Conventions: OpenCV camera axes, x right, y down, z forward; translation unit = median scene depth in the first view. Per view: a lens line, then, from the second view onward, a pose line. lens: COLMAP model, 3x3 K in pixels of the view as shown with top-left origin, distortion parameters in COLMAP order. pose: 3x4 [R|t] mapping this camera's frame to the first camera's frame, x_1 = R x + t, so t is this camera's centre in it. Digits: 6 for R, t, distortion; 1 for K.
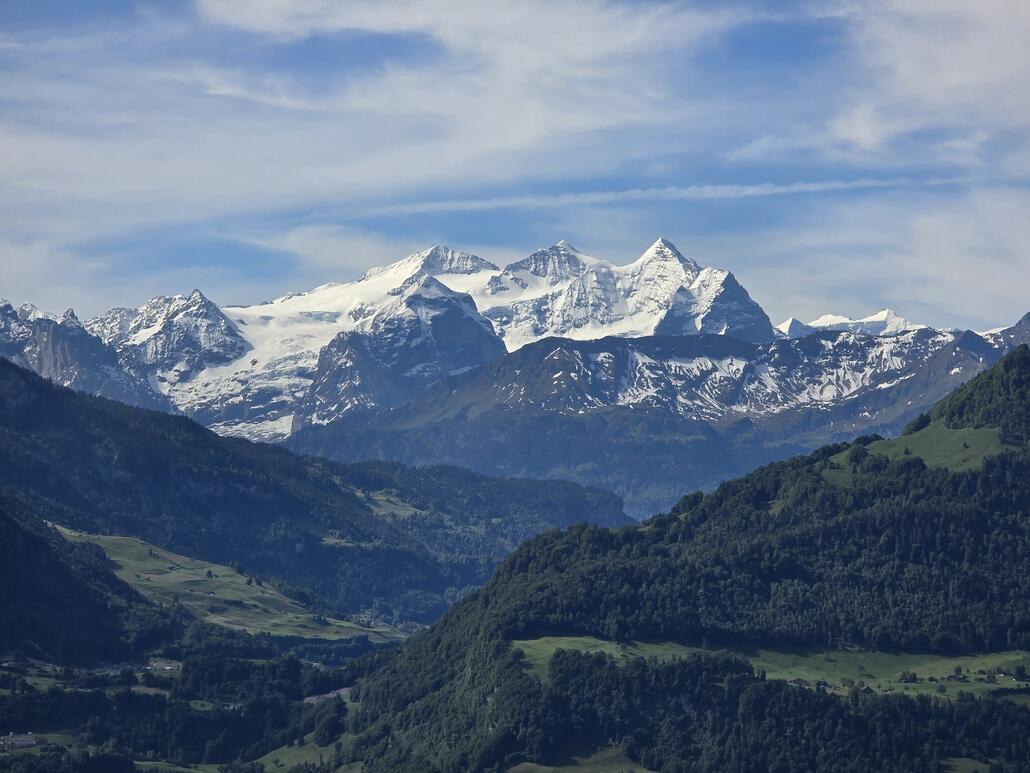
lens RADIAL K [[3492.5, 0, 516.1], [0, 3492.5, 389.4], [0, 0, 1]] dist [0.391266, 0.000000]
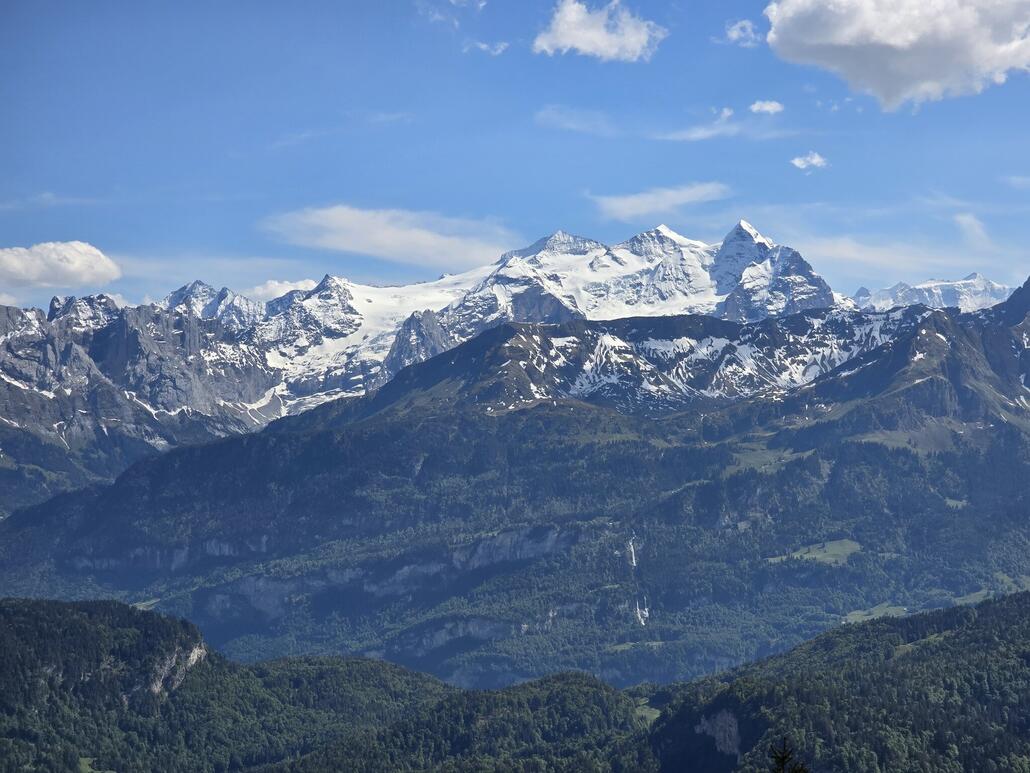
lens RADIAL K [[2032.9, 0, 513.3], [0, 2032.9, 387.3], [0, 0, 1]] dist [0.012062, 0.000000]
pose [[0.988752, -0.012821, -0.149013, 0.090693], [0.017627, 0.999365, 0.030975, -0.013885], [0.148521, -0.033253, 0.988350, 0.433119]]
